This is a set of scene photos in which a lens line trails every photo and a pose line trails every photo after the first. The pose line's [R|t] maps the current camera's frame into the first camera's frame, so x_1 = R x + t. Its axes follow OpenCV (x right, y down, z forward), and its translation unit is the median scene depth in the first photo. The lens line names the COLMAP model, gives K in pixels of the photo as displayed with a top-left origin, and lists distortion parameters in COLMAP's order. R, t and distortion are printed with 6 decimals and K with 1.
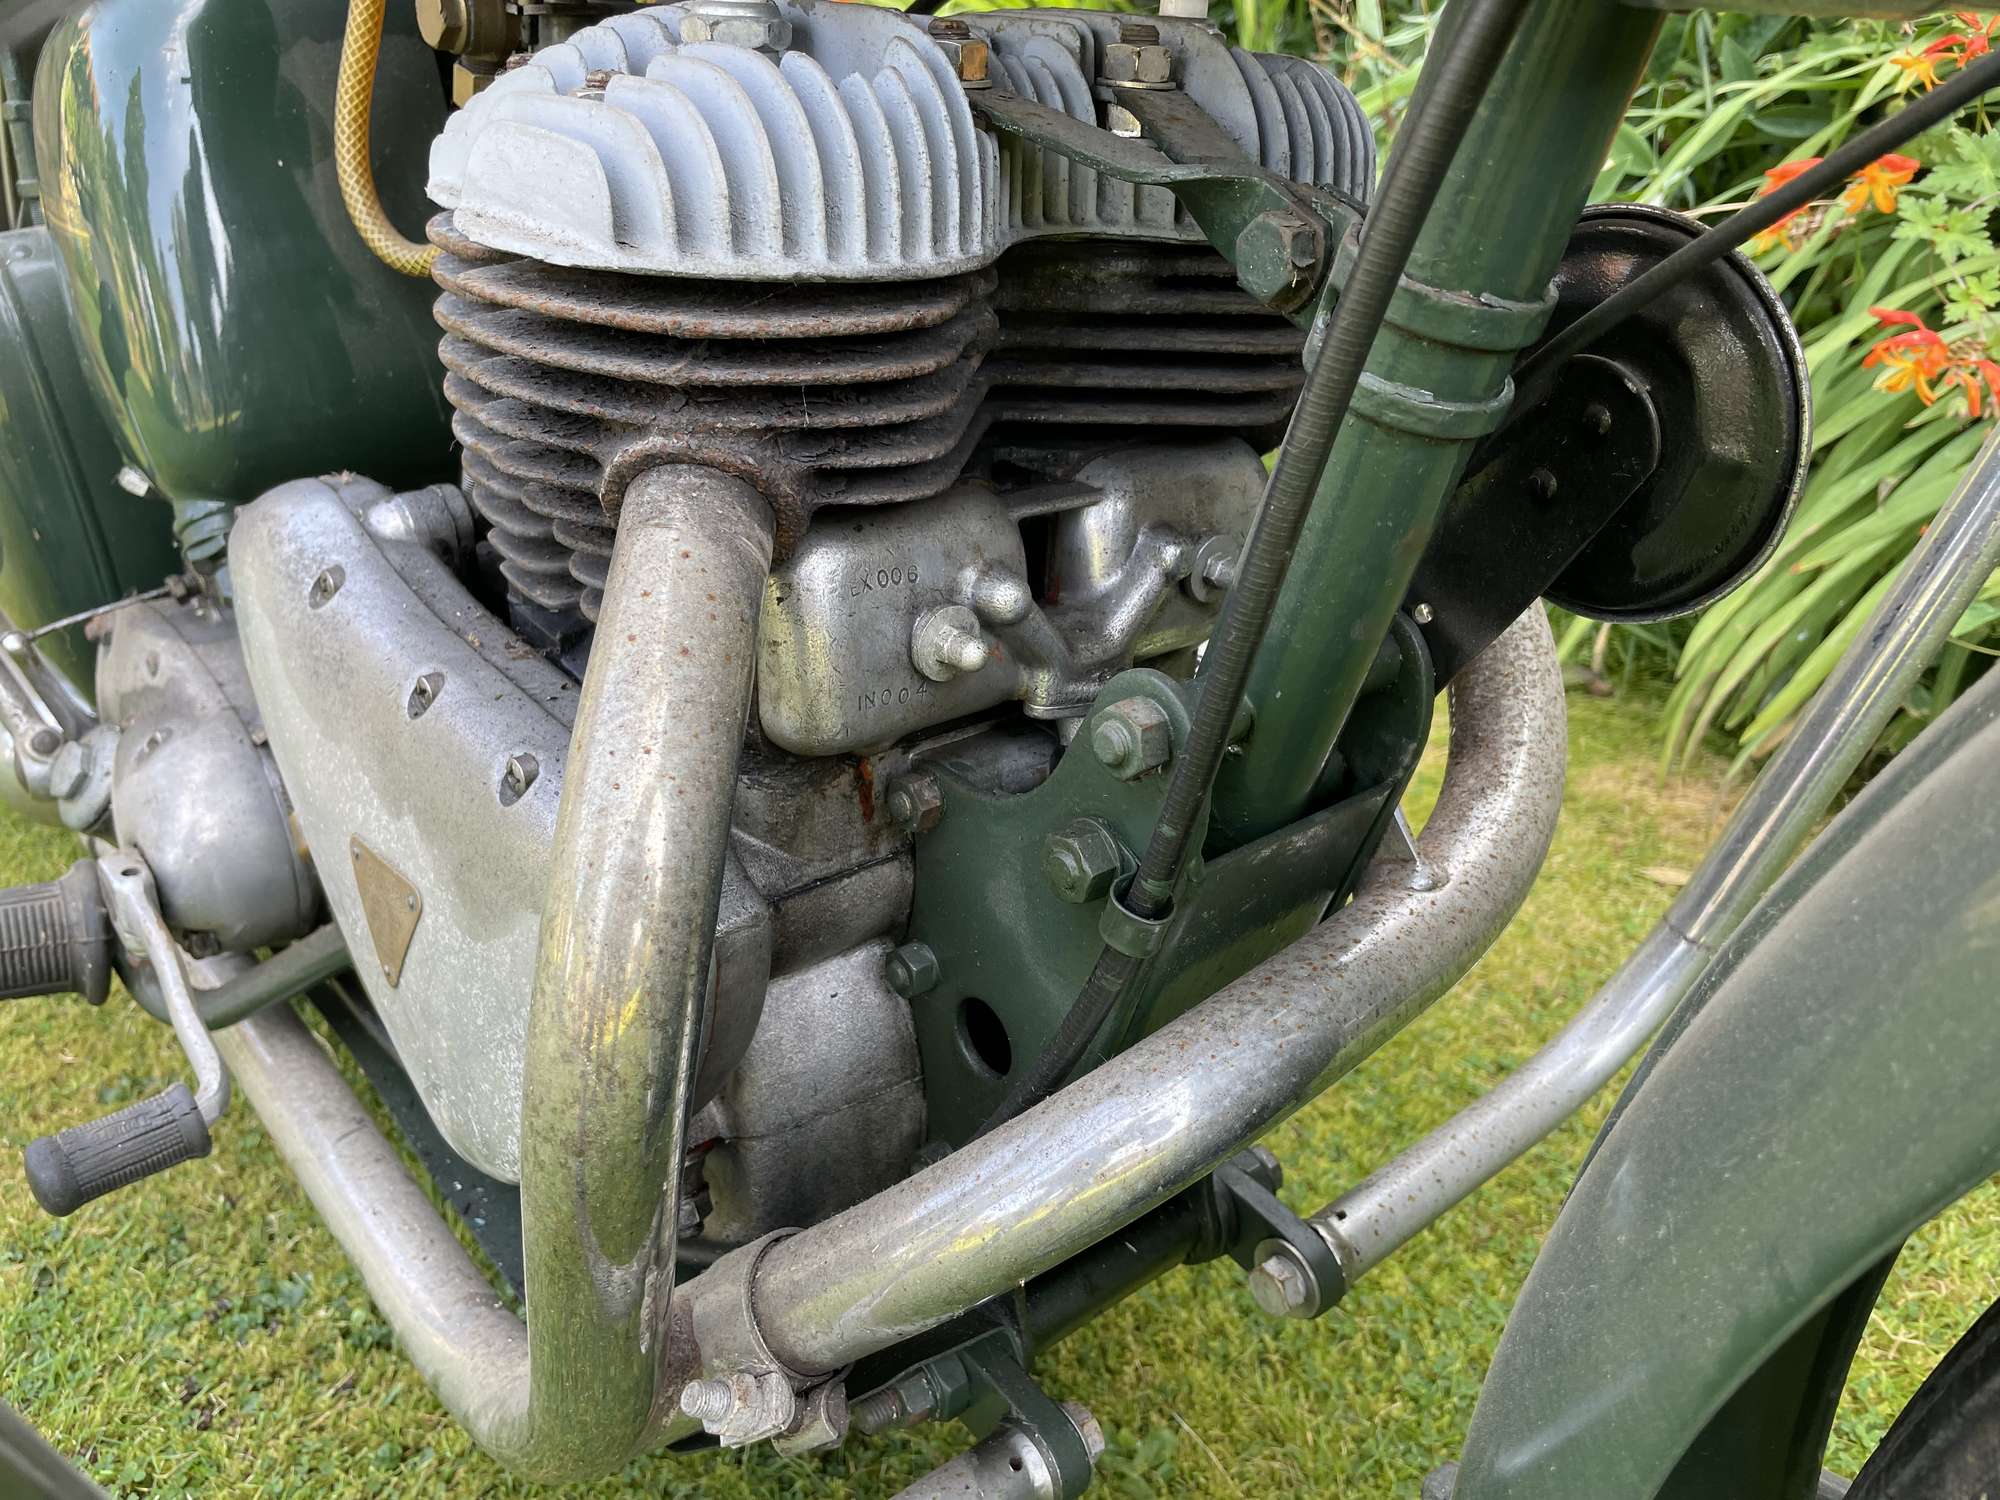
lens RADIAL K [[1529.1, 0, 1003.2], [0, 1529.1, 745.2], [0, 0, 1]] dist [0.067851, -0.101408]
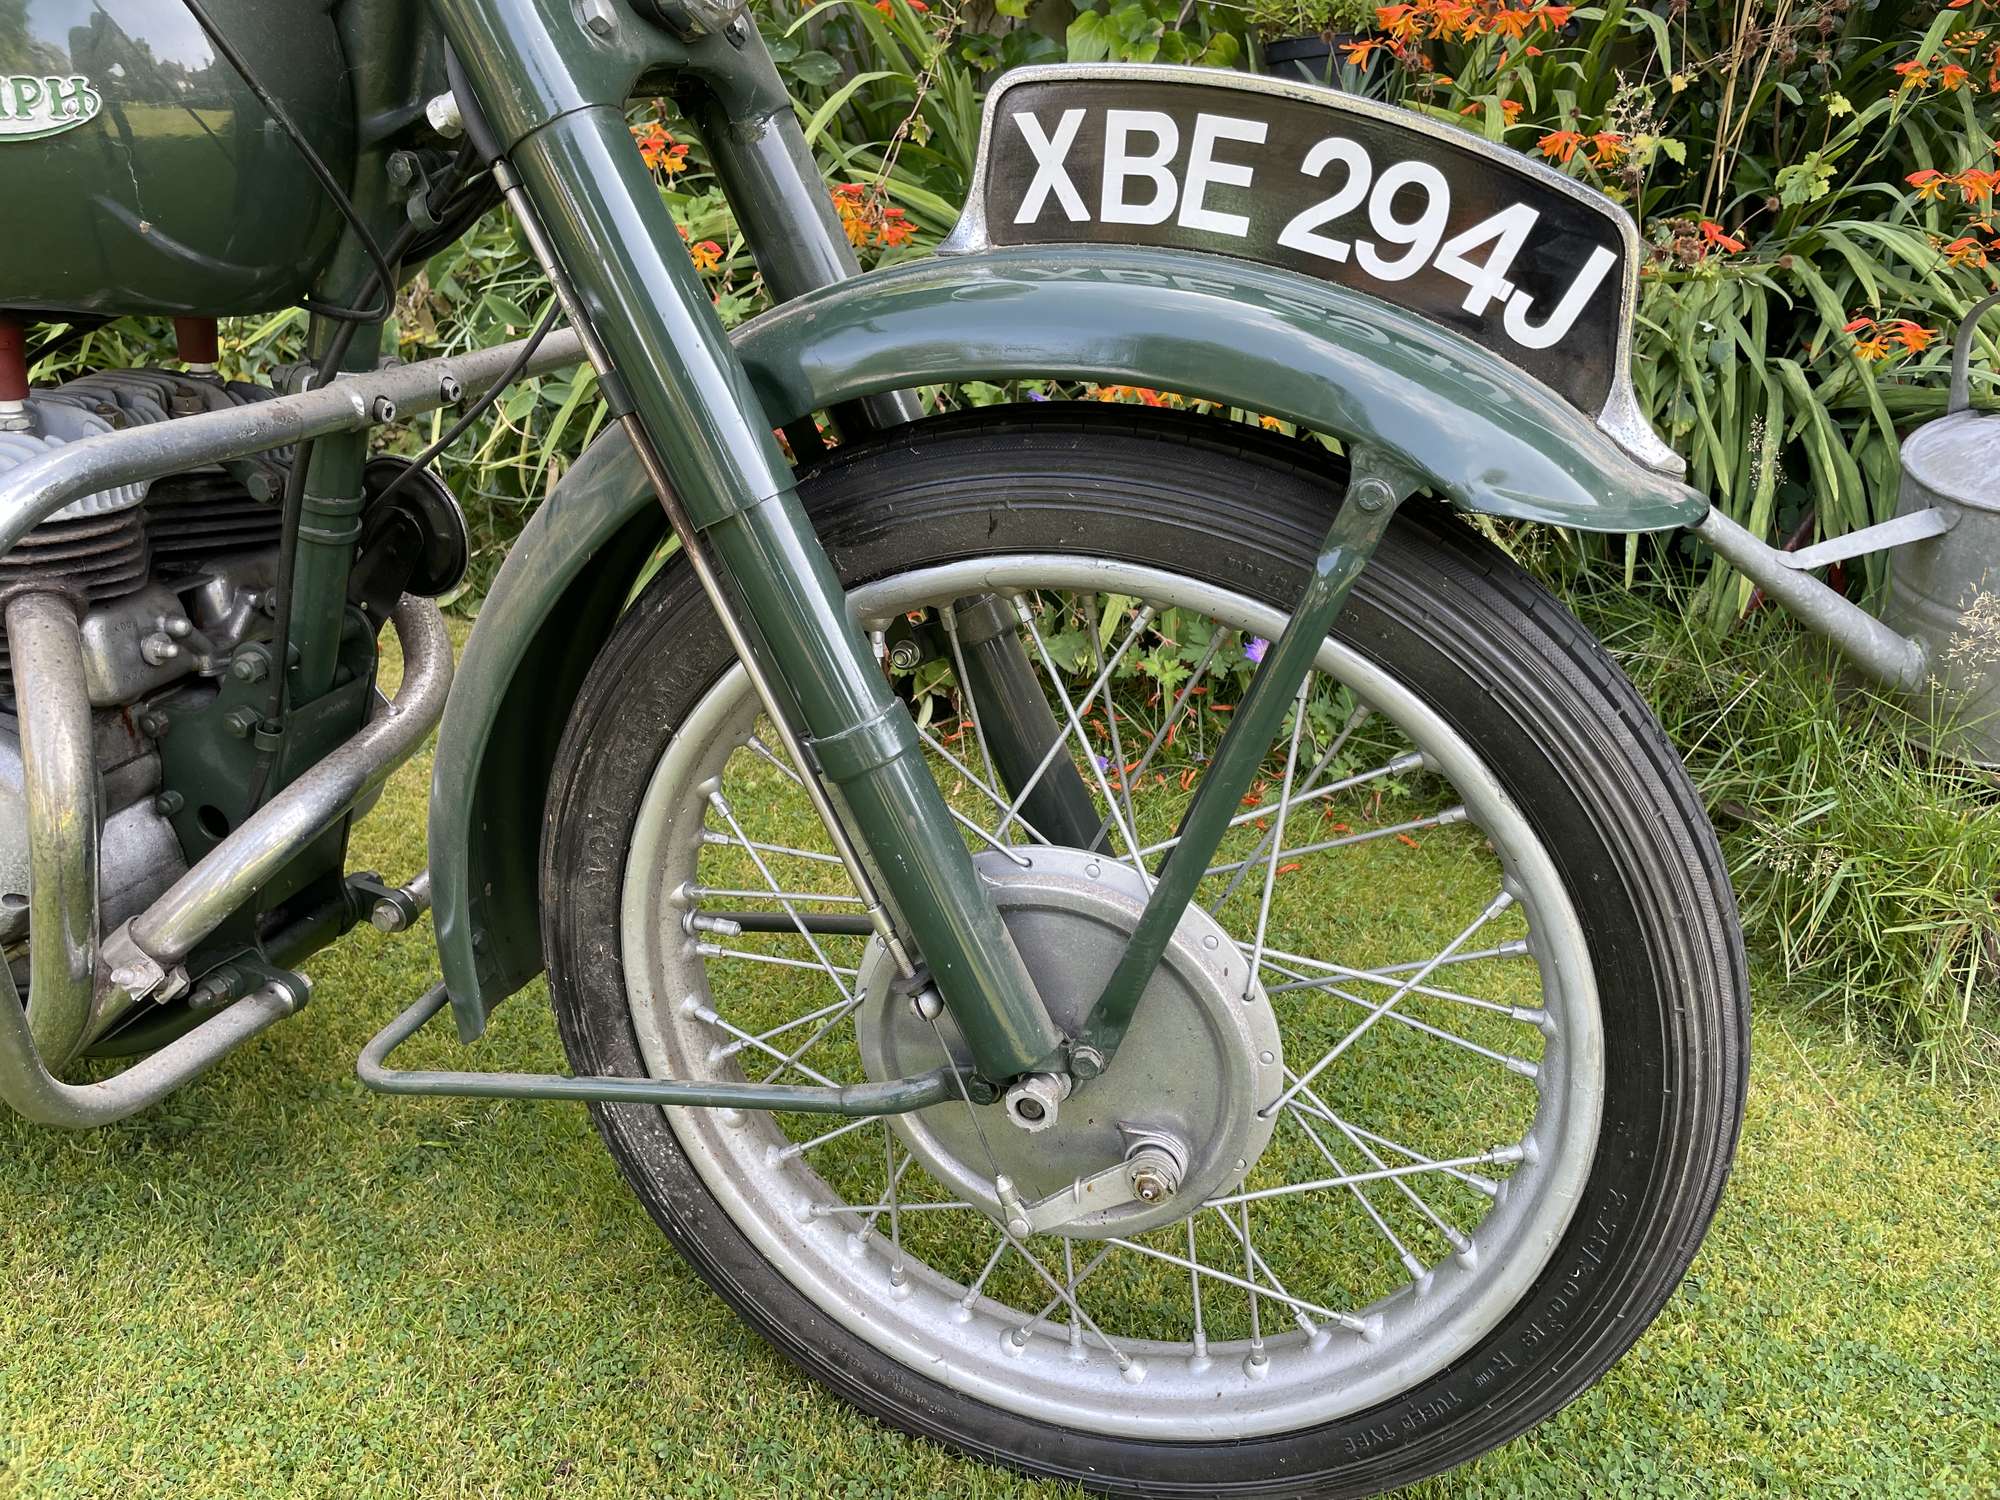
lens RADIAL K [[1529.1, 0, 993.5], [0, 1529.1, 759.2], [0, 0, 1]] dist [0.067851, -0.101408]
pose [[0.847746, -0.209858, 0.487121, -0.134937], [0.210322, 0.976112, 0.054495, 0.230392], [-0.486921, 0.056254, 0.871633, -1.633602]]
